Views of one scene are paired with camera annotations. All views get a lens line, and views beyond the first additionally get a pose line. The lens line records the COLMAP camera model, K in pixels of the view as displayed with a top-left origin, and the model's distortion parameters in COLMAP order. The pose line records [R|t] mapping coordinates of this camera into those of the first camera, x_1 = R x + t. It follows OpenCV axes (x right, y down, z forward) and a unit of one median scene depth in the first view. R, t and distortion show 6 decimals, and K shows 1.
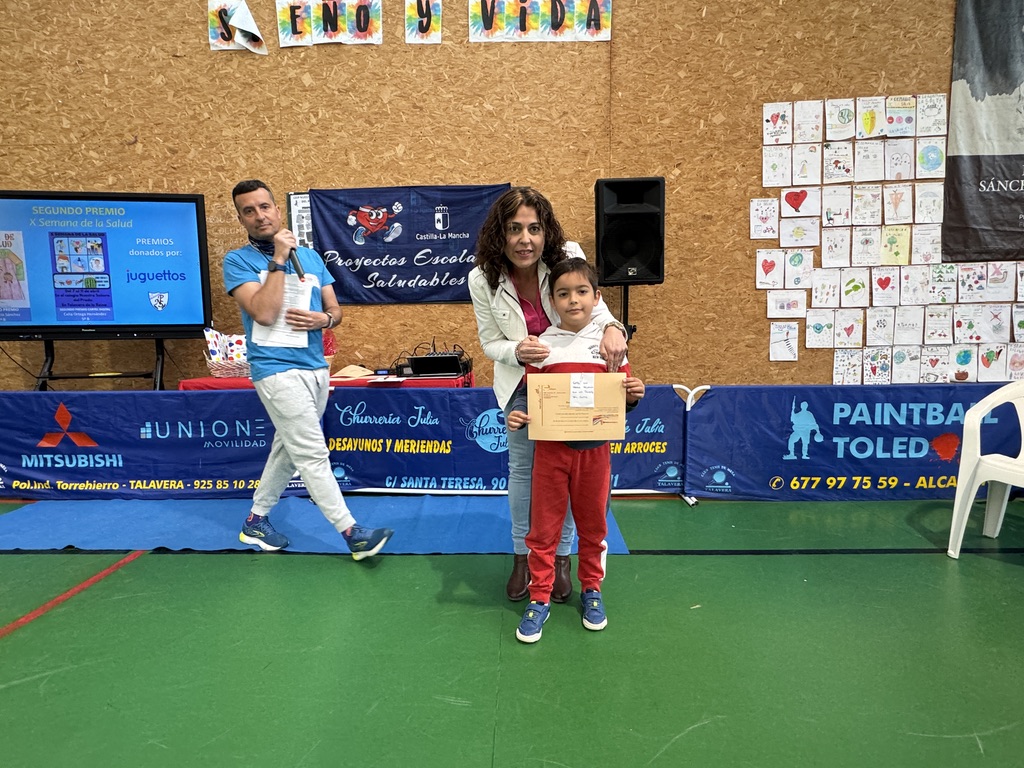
lens RADIAL K [[528.3, 0, 509.4], [0, 528.3, 387.4], [0, 0, 1]] dist [-0.004981, 0.000554]
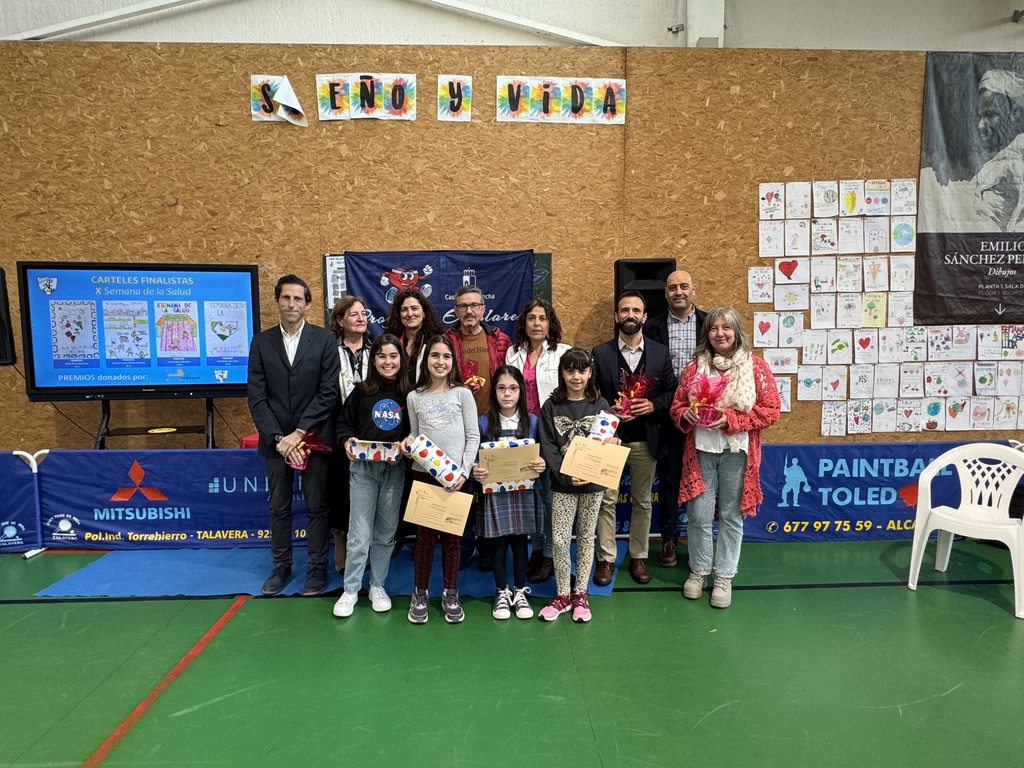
lens RADIAL K [[601.0, 0, 511.1], [0, 601.0, 392.4], [0, 0, 1]] dist [-0.005895, 0.002384]
pose [[0.998180, 0.001197, 0.060287, -0.118560], [-0.000484, 0.999930, -0.011841, -0.078482], [-0.060297, 0.011790, 0.998111, -0.230726]]
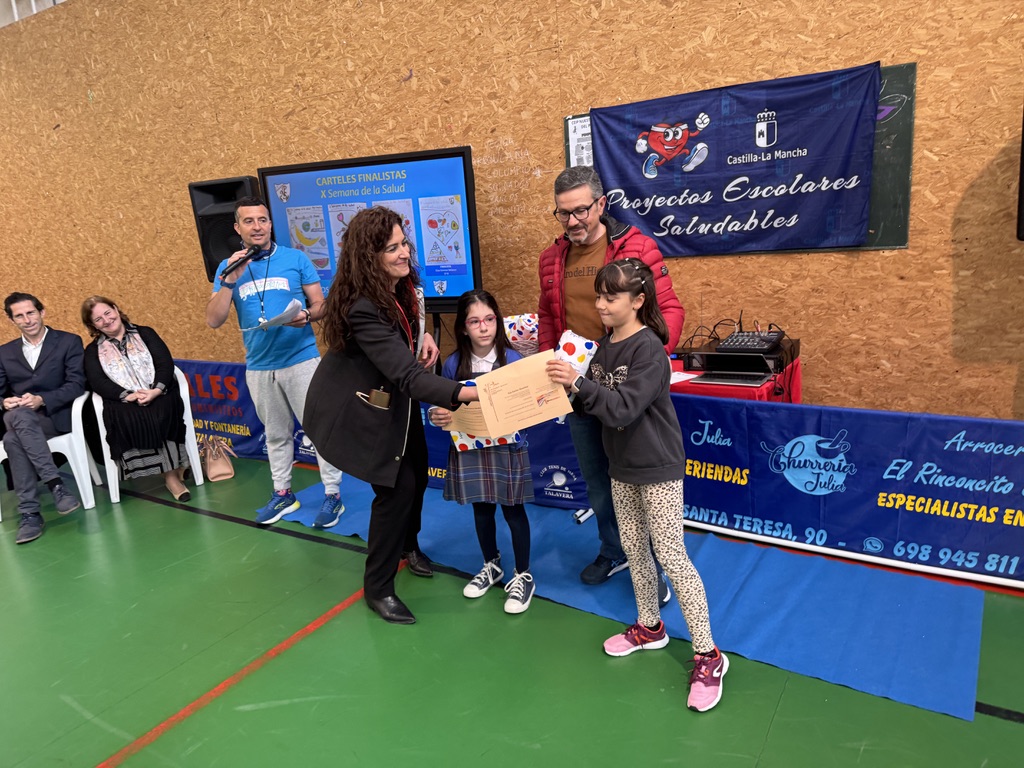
lens RADIAL K [[710.4, 0, 522.5], [0, 710.4, 381.1], [0, 0, 1]] dist [0.030687, -0.036181]
pose [[0.864834, 0.068523, -0.497361, 0.084110], [0.006772, 0.988960, 0.148027, -0.138983], [0.502013, -0.131387, 0.854822, 0.003472]]
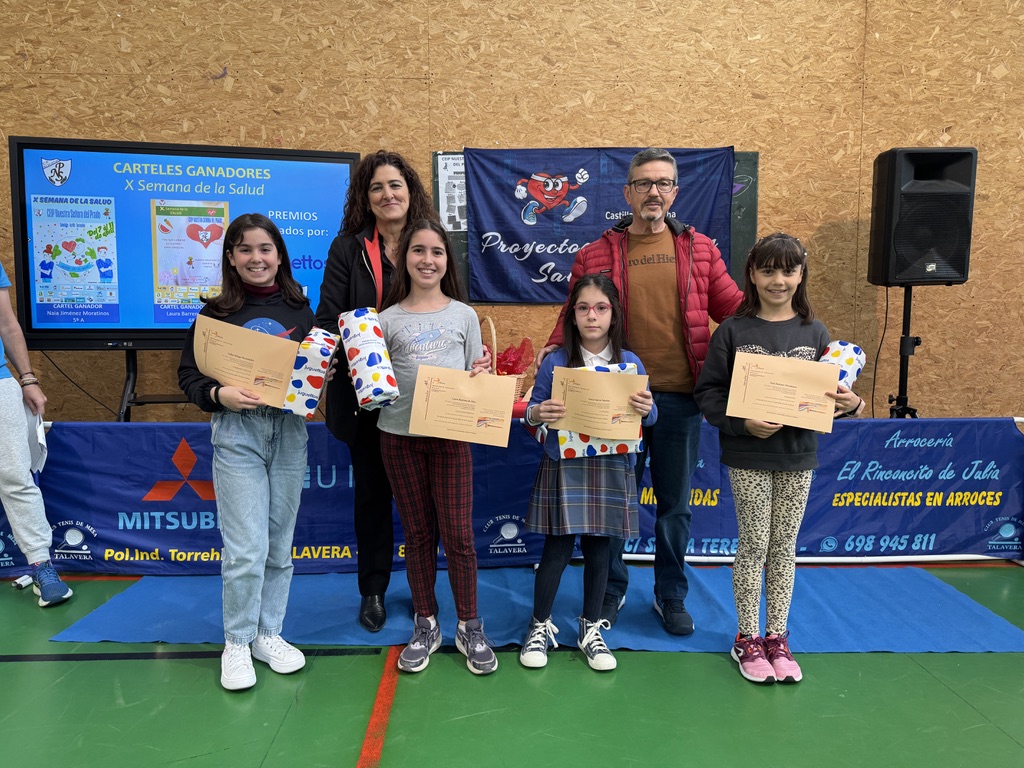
lens RADIAL K [[710.4, 0, 513.9], [0, 710.4, 390.2], [0, 0, 1]] dist [0.030687, -0.036181]
pose [[0.998091, 0.006325, 0.061435, -0.375974], [-0.005128, 0.999794, -0.019624, -0.015576], [-0.061546, 0.019271, 0.997918, 0.002627]]
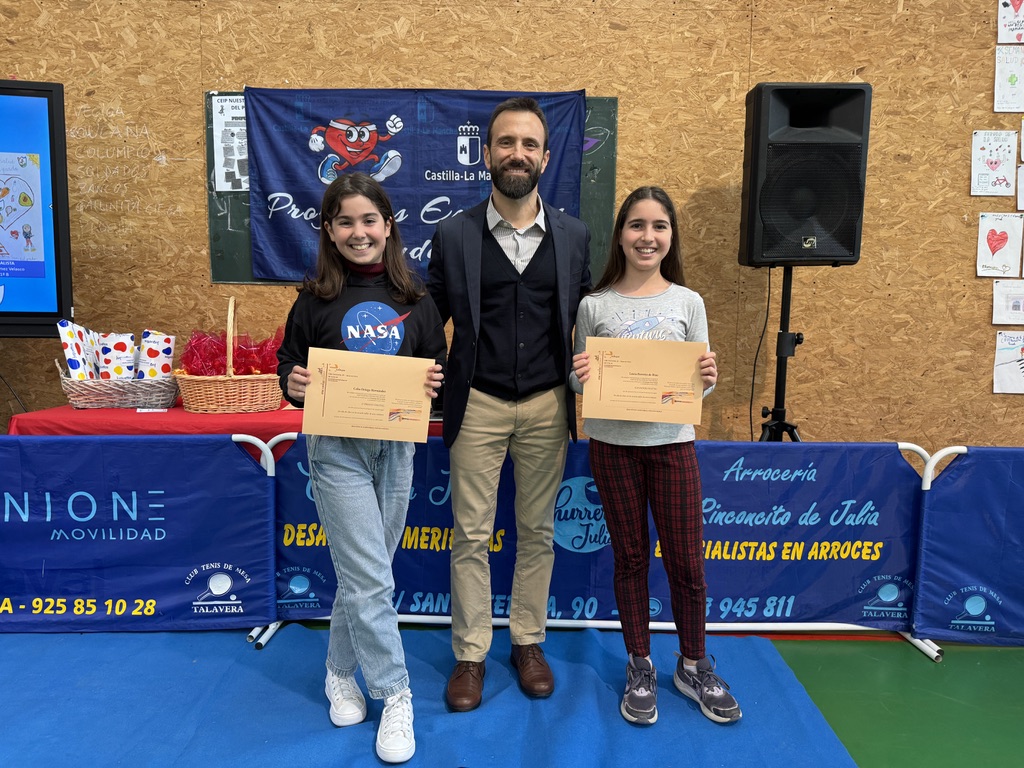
lens RADIAL K [[710.4, 0, 506.0], [0, 710.4, 390.8], [0, 0, 1]] dist [0.030687, -0.036181]
pose [[0.998894, 0.021352, 0.041885, -0.115463], [-0.021114, 0.999758, -0.006133, -0.037183], [-0.042005, 0.005241, 0.999104, 0.192864]]
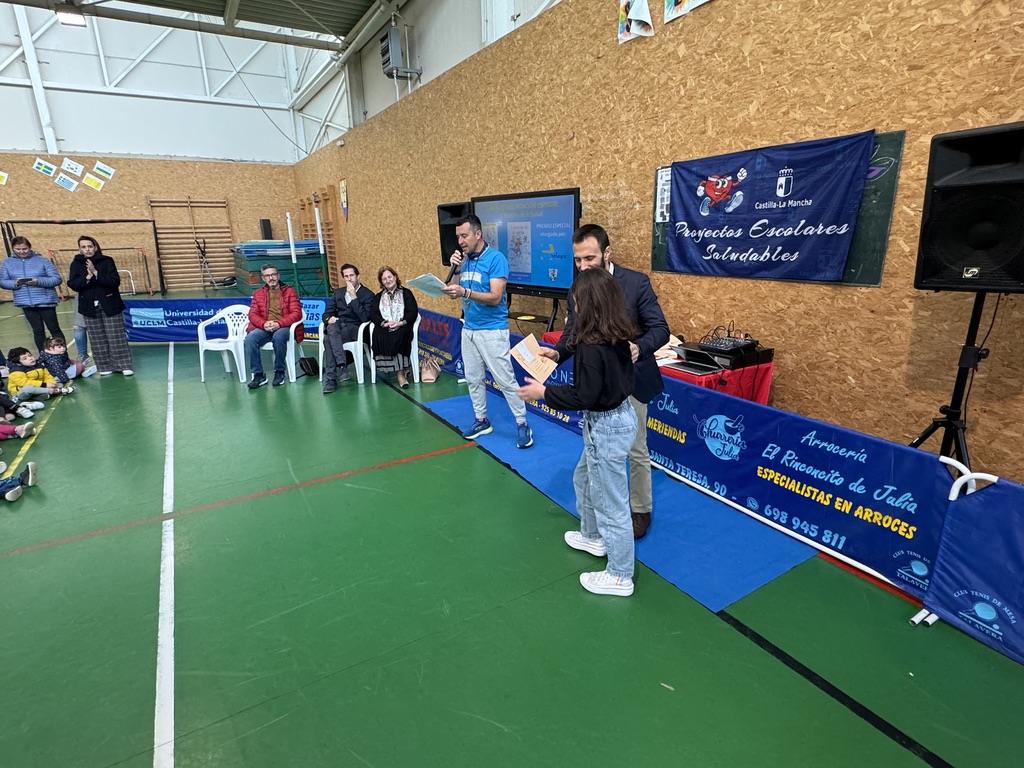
lens RADIAL K [[528.3, 0, 520.7], [0, 528.3, 387.2], [0, 0, 1]] dist [-0.004981, 0.000554]
pose [[0.549665, 0.239894, -0.800199, 0.420993], [-0.081214, 0.968689, 0.234619, -0.164309], [0.831428, -0.063975, 0.551937, 0.131769]]
